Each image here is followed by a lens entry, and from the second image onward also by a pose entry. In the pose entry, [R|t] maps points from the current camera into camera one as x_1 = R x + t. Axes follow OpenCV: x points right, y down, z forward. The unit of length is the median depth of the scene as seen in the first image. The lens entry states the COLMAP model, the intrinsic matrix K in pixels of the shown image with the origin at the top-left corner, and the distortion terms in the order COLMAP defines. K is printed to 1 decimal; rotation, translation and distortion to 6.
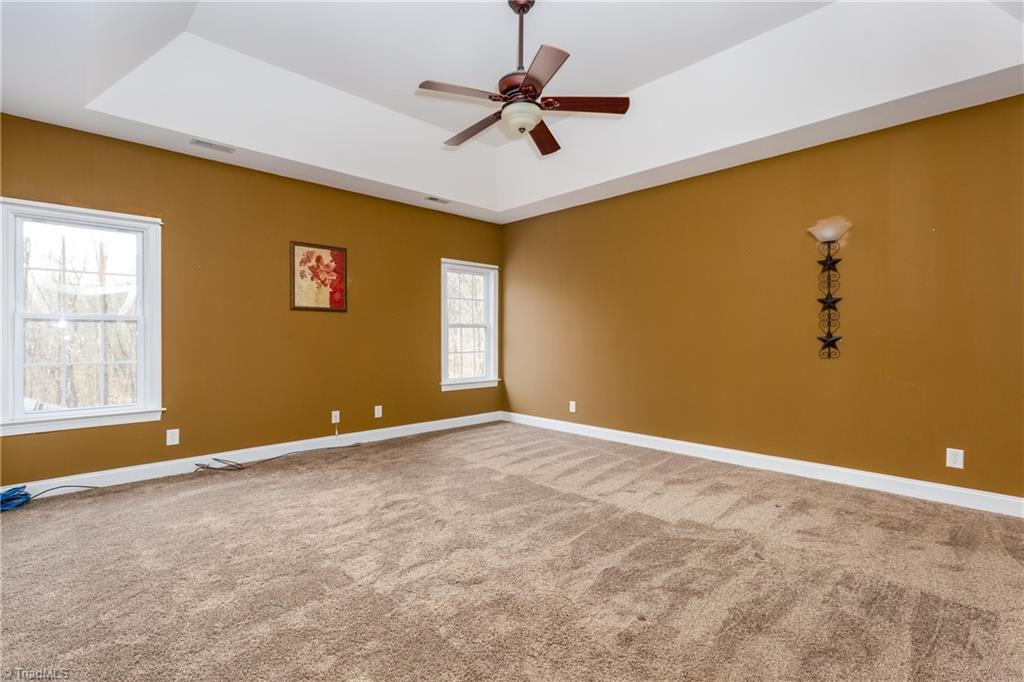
lens RADIAL K [[469.2, 0, 511.8], [0, 469.2, 335.0], [0, 0, 1]] dist [0.000023, 0.000035]
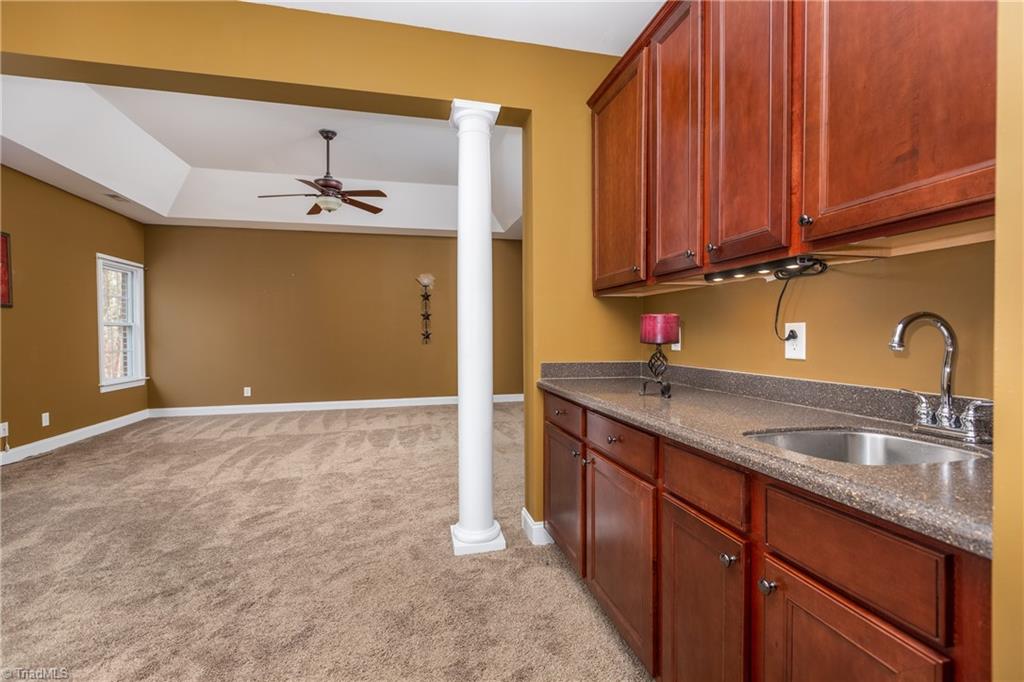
lens RADIAL K [[456.9, 0, 512.4], [0, 456.9, 330.8], [0, 0, 1]] dist [0.000064, -0.000004]
pose [[0.506012, 0.000107, 0.862527, -0.613136], [0.005350, 0.999980, -0.003262, 0.001202], [-0.862510, 0.006265, 0.506001, -0.224708]]
